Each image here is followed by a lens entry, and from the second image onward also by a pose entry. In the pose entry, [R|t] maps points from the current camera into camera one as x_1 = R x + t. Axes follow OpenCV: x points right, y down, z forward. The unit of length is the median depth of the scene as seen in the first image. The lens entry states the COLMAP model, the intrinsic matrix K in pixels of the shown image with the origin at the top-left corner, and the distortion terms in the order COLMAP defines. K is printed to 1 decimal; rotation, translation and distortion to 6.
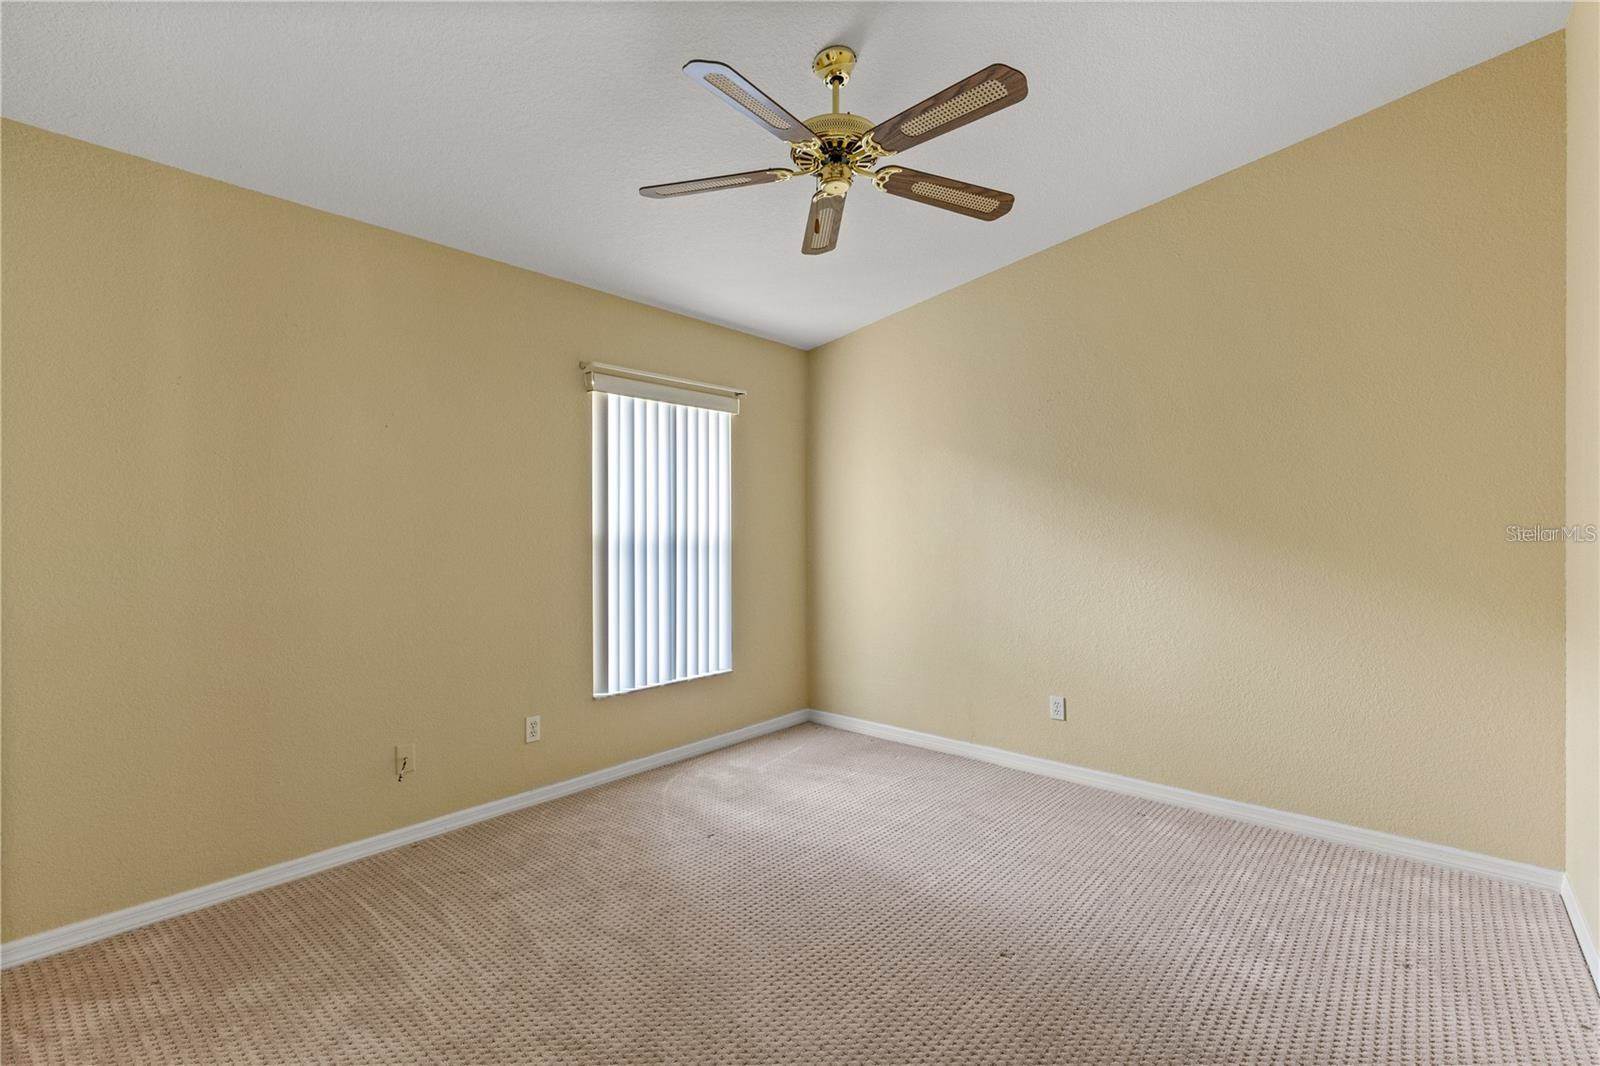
lens RADIAL K [[727.8, 0, 803.1], [0, 727.8, 530.6], [0, 0, 1]] dist [-0.002754, 0.000060]
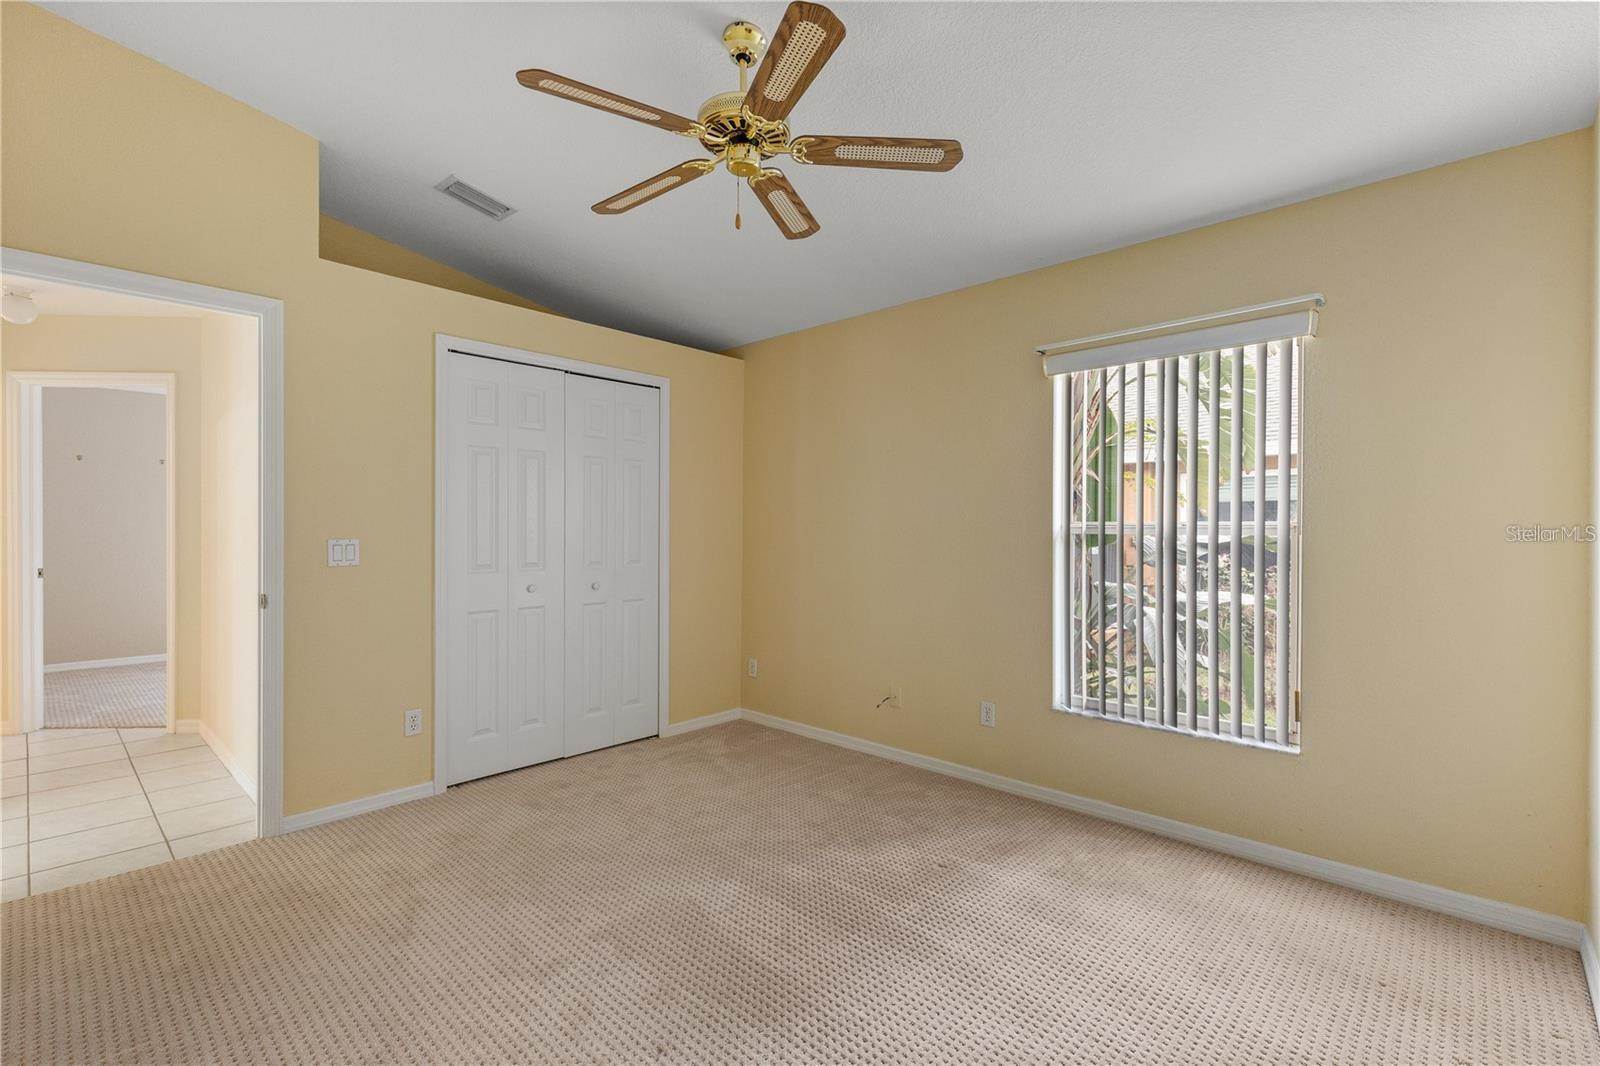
lens RADIAL K [[727.8, 0, 801.0], [0, 727.8, 531.2], [0, 0, 1]] dist [-0.002754, 0.000060]
pose [[-0.056680, 0.010067, -0.998342, 0.749736], [-0.002528, 0.999945, 0.010226, -0.003823], [0.998389, 0.003104, -0.056651, 0.845157]]
